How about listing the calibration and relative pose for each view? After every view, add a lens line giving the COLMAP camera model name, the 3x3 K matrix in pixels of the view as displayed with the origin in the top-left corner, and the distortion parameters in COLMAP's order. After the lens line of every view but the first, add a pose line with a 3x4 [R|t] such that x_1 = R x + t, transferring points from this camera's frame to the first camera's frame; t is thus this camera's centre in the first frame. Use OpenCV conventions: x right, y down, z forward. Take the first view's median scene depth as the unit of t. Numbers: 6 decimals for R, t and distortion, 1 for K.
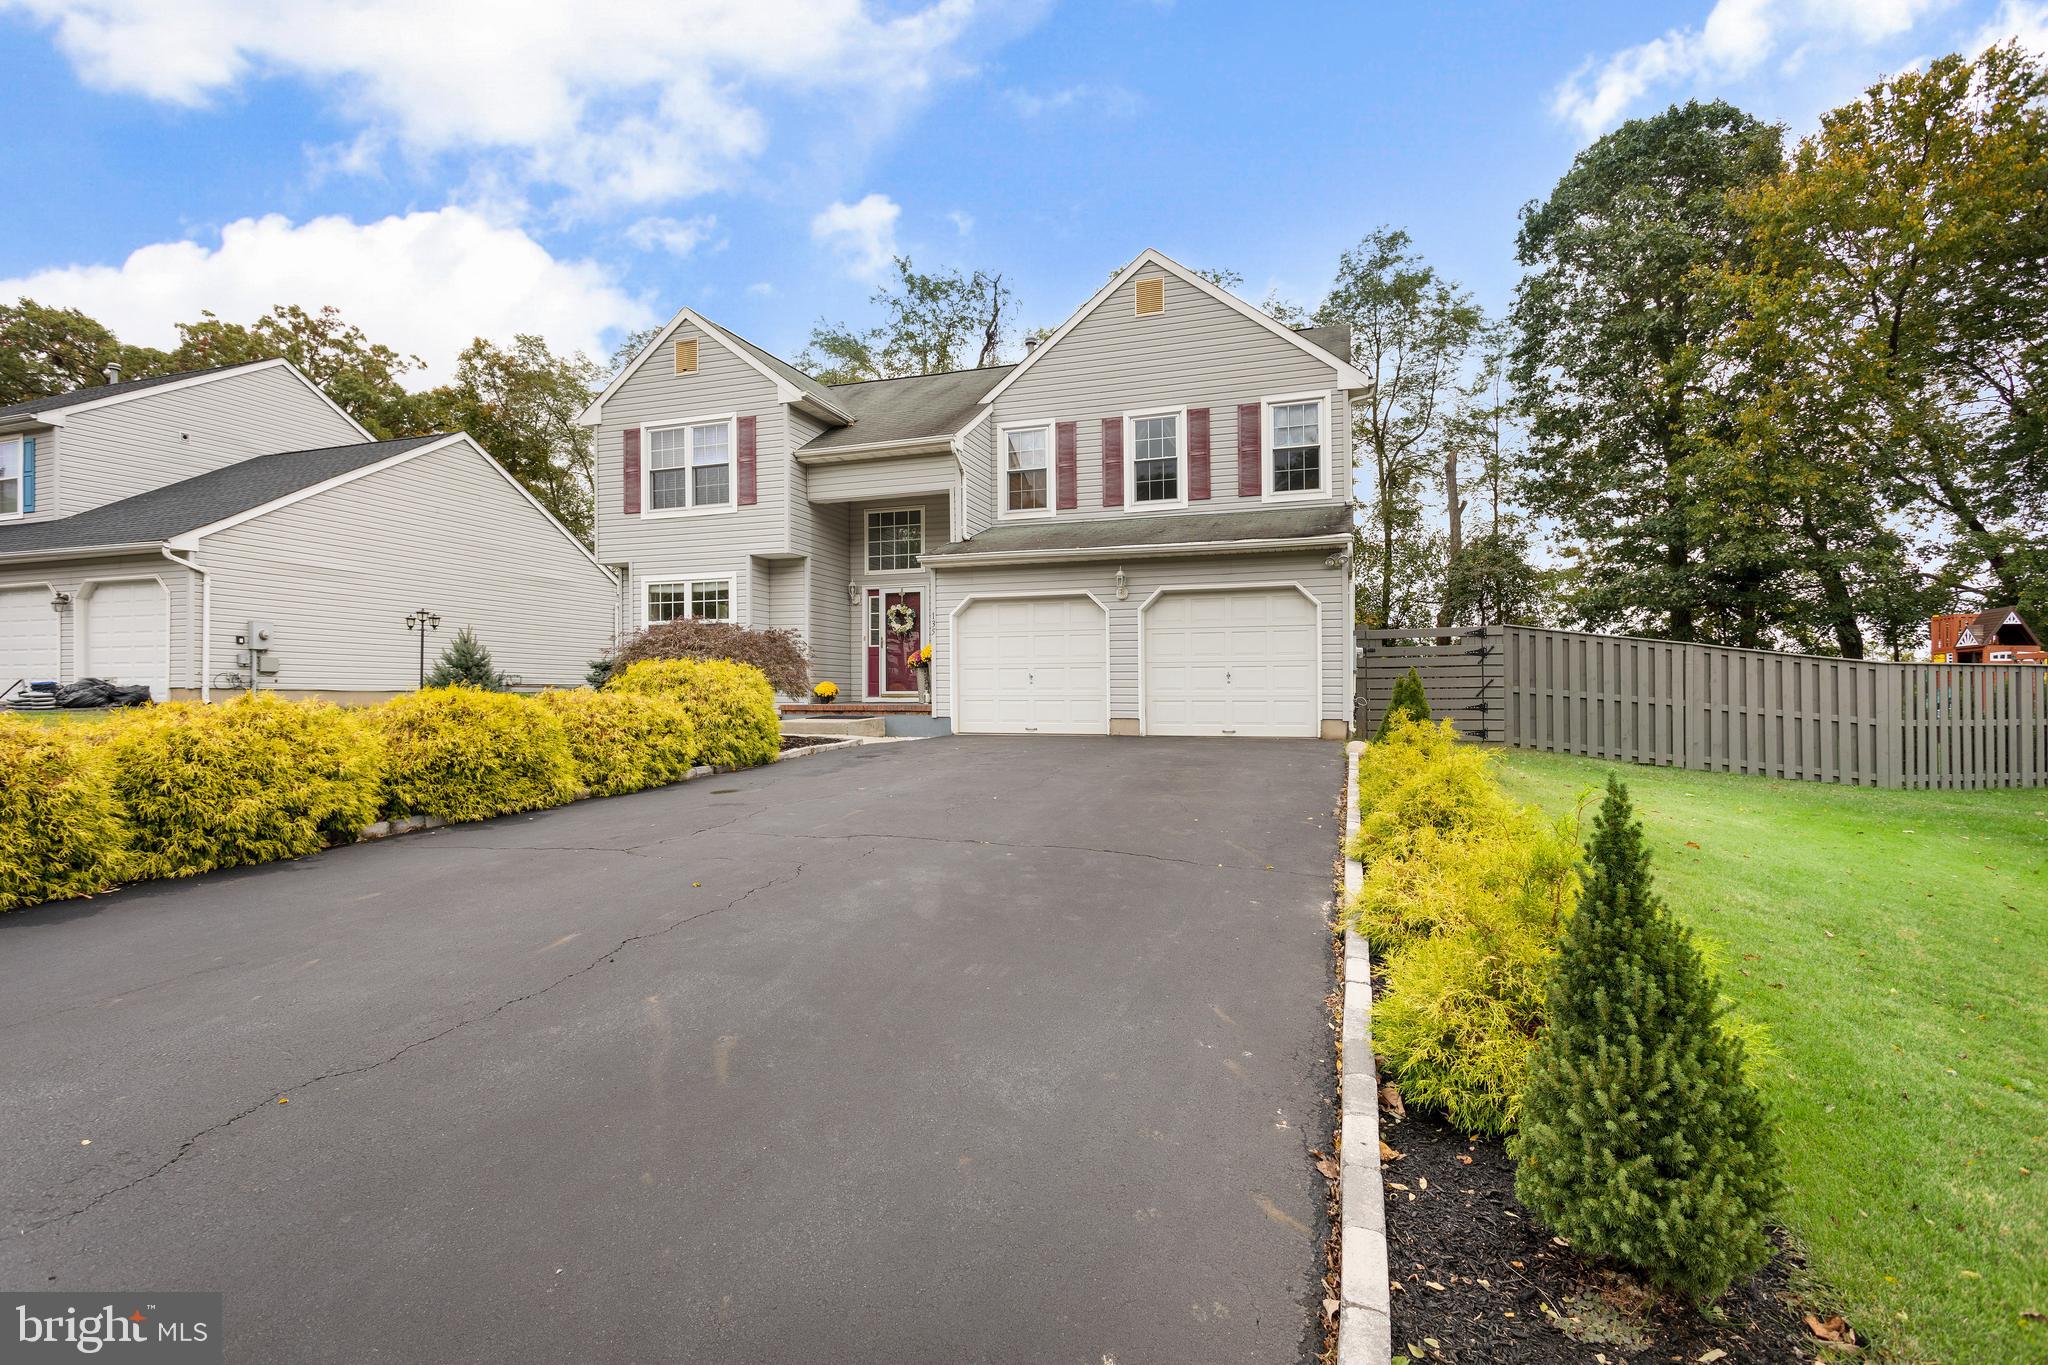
lens RADIAL K [[958.8, 0, 1024.0], [0, 958.8, 682.5], [0, 0, 1]] dist [0.009466, 0.001388]
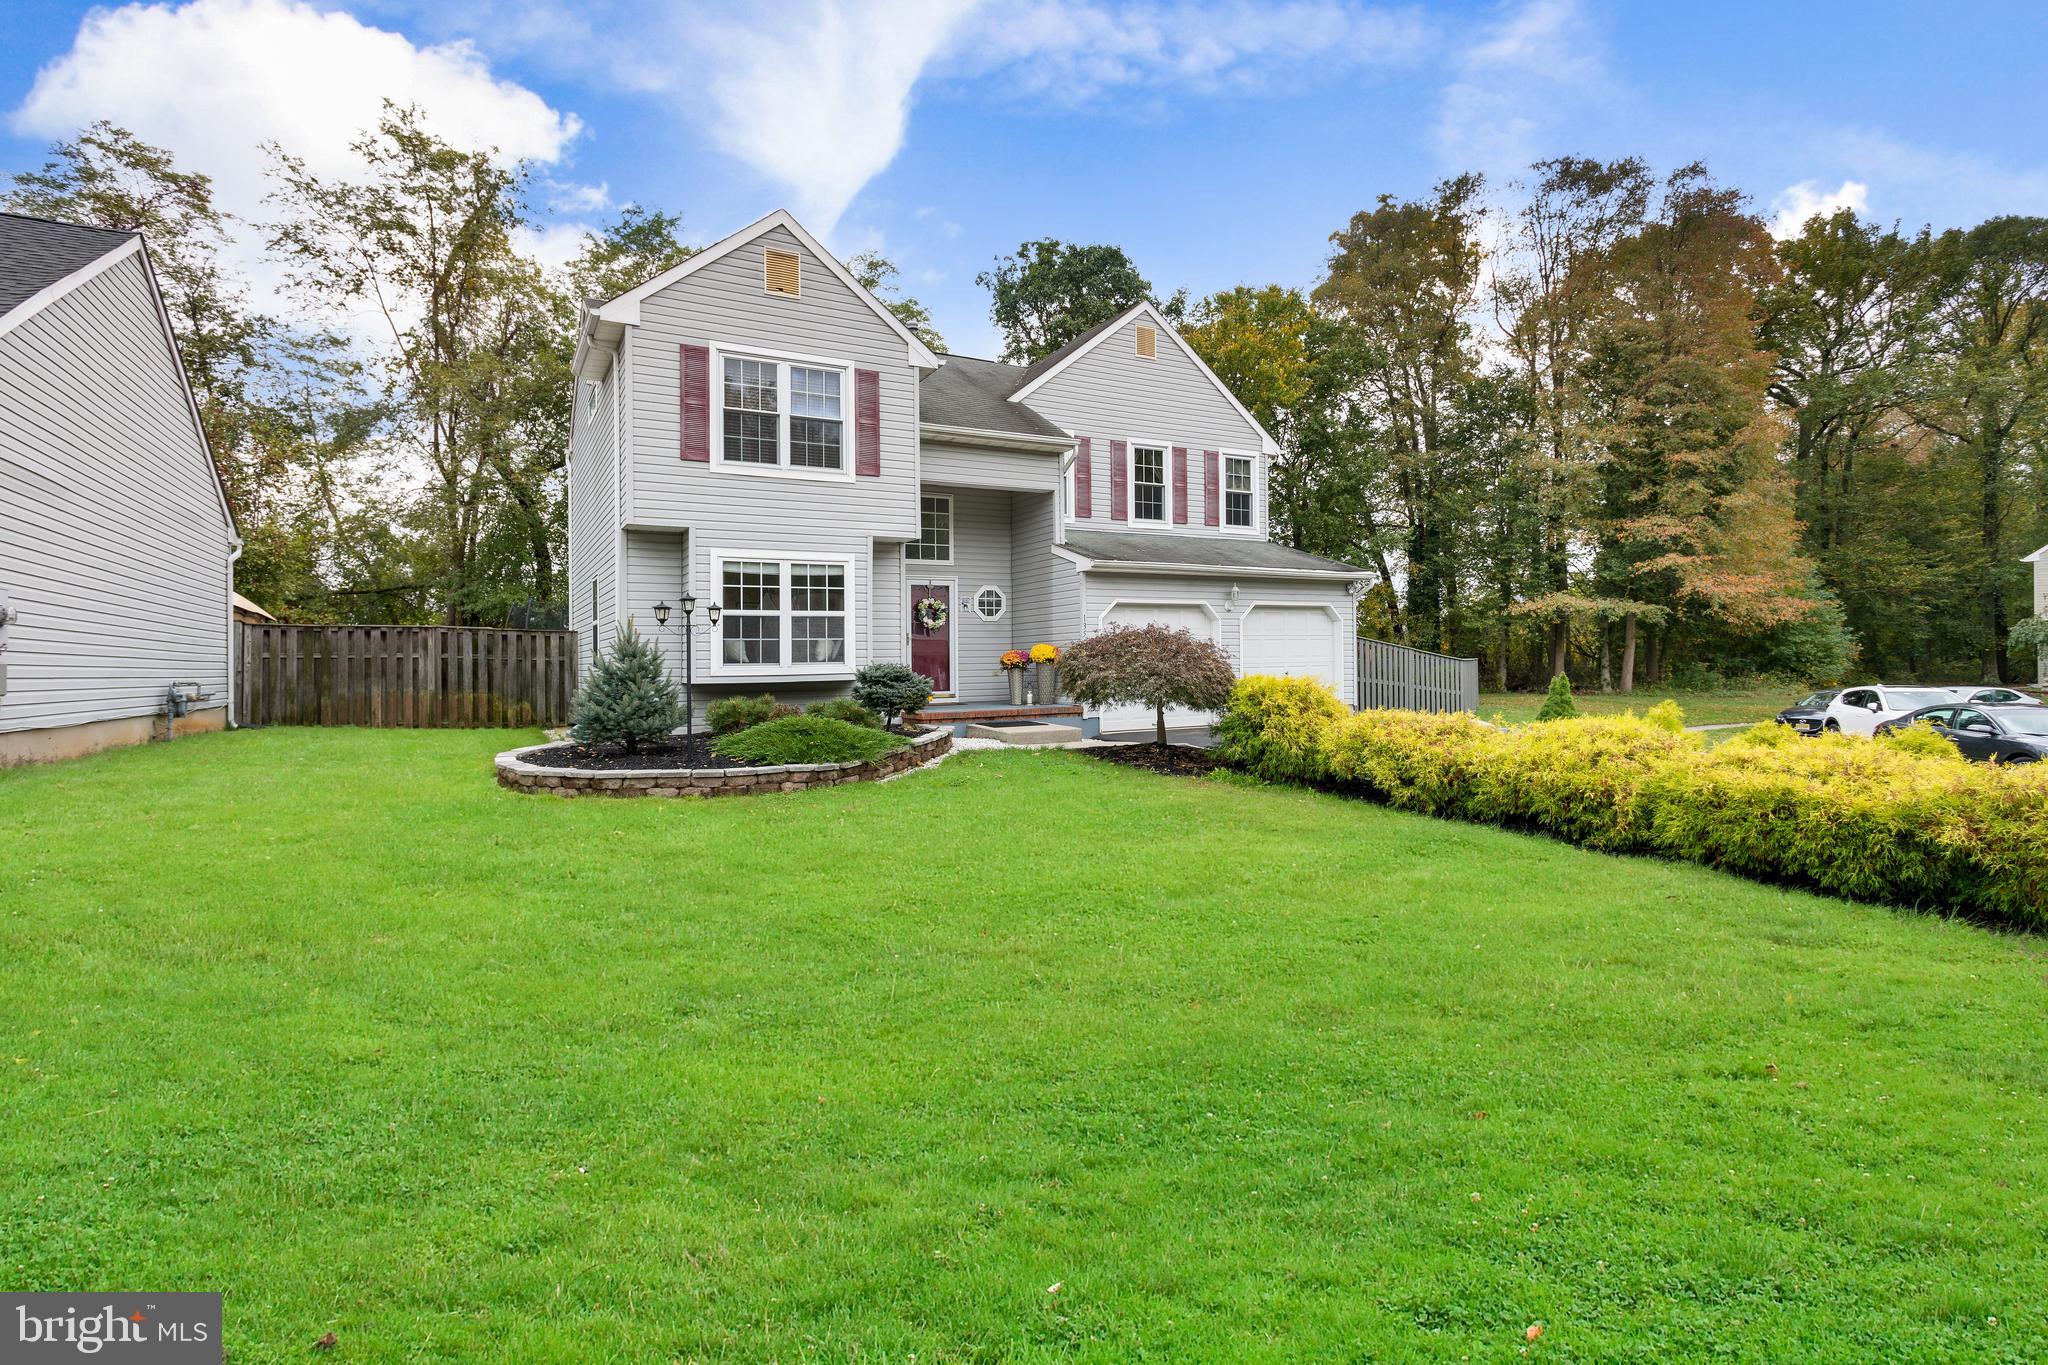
lens RADIAL K [[1002.4, 0, 932.0], [0, 1002.4, 649.7], [0, 0, 1]] dist [0.001296, 0.000126]
pose [[0.667074, -0.003284, 0.744984, -0.903736], [0.004627, 0.999989, 0.000265, -0.033678], [-0.744977, 0.003270, 0.667082, 0.377340]]
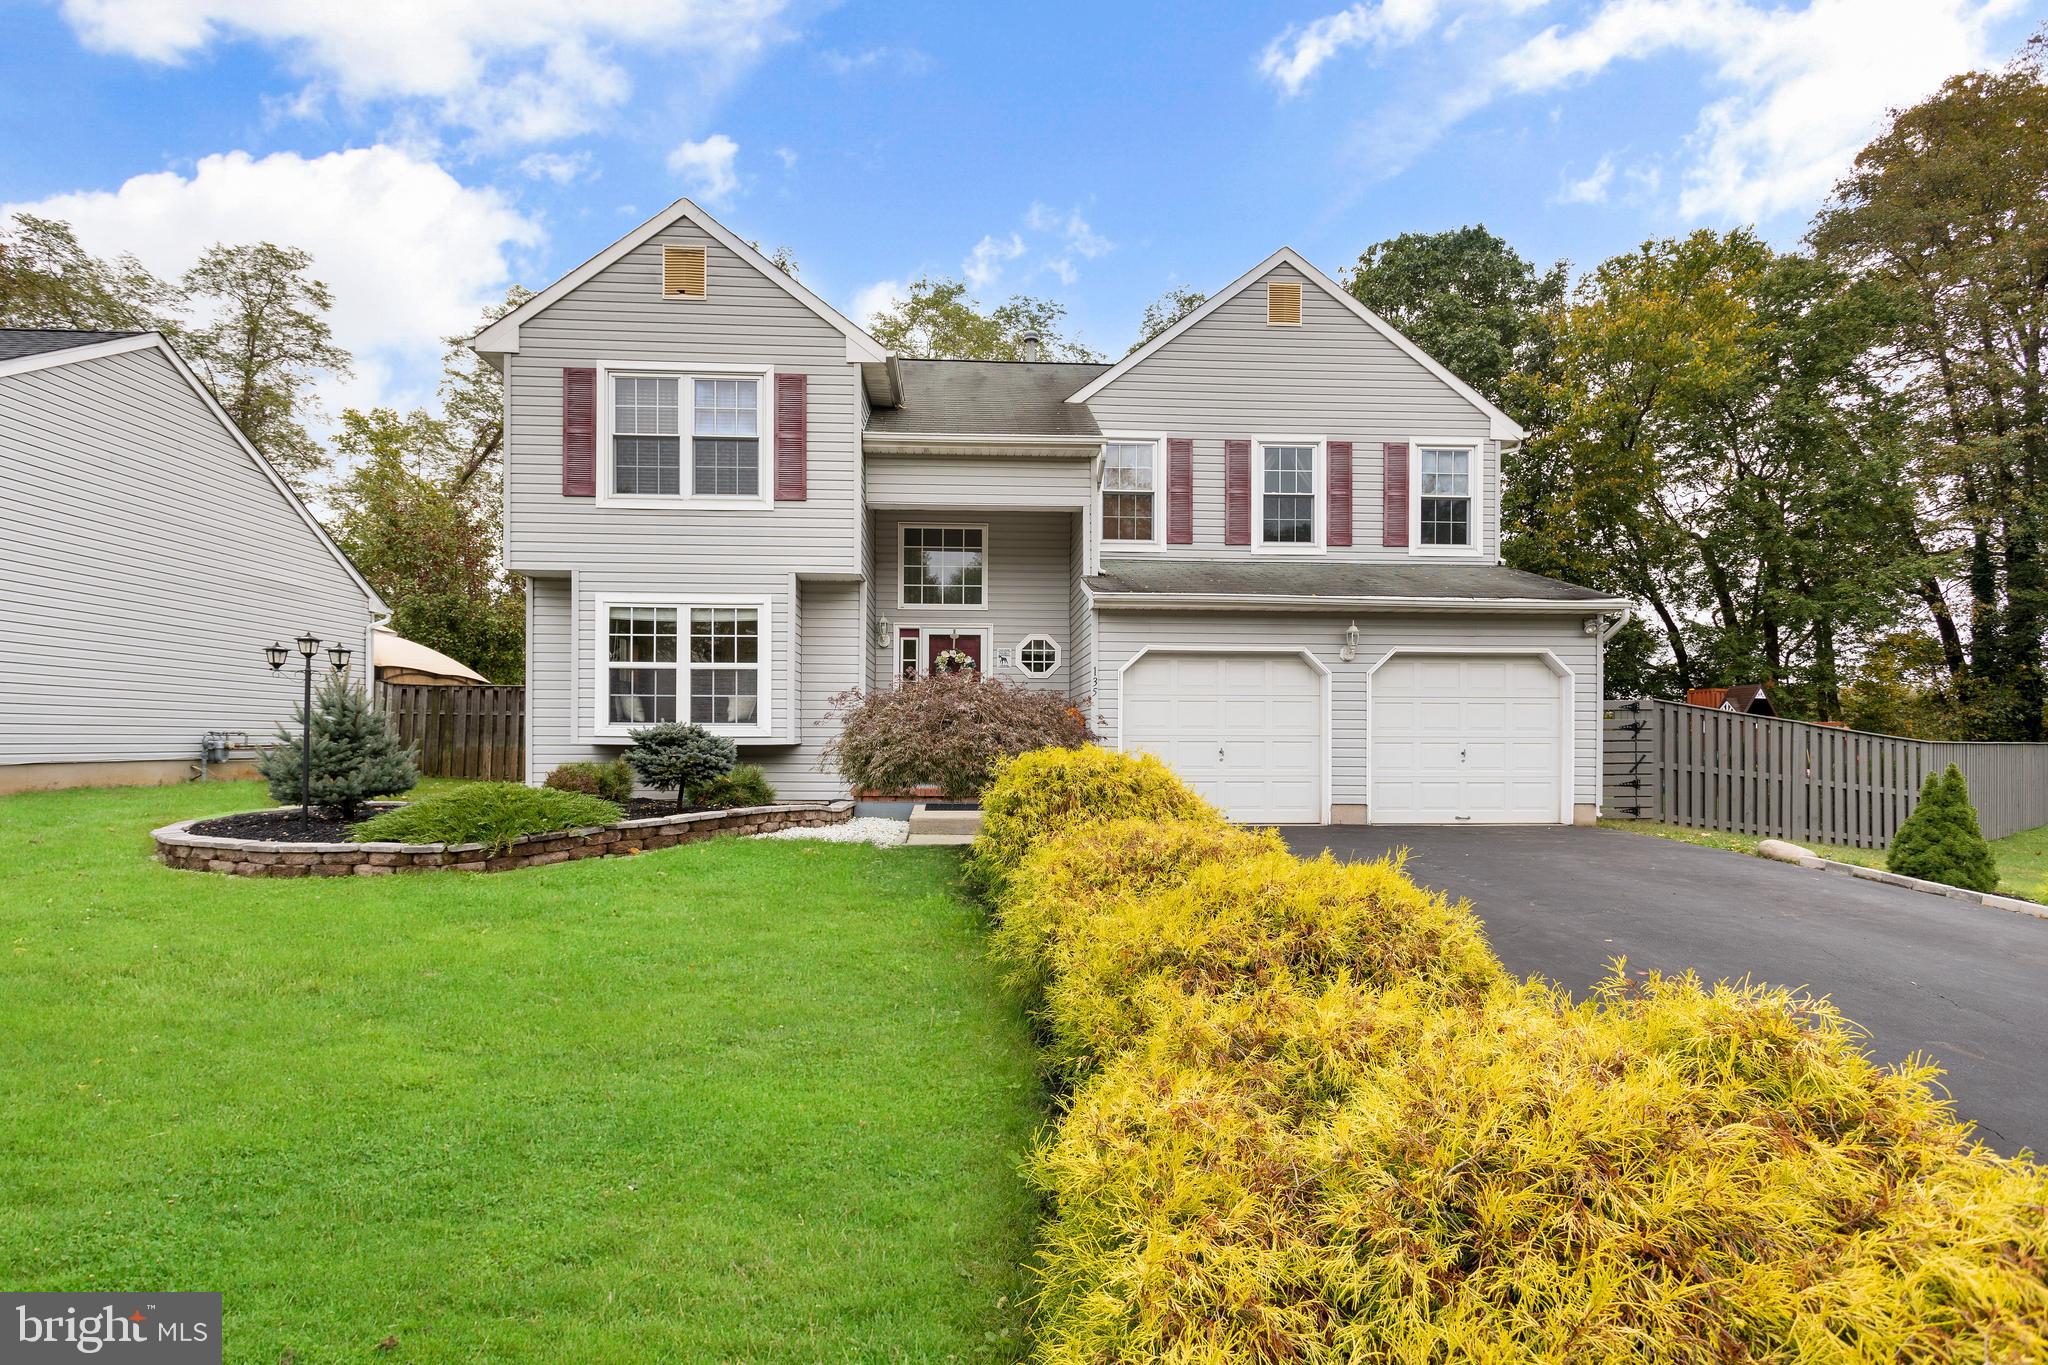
lens RADIAL K [[950.2, 0, 990.3], [0, 950.2, 722.8], [0, 0, 1]] dist [0.005732, 0.000218]
pose [[0.922105, 0.008184, 0.386853, -0.421195], [-0.009325, 0.999956, 0.001074, -0.025998], [-0.386827, -0.004598, 0.922141, 0.306568]]
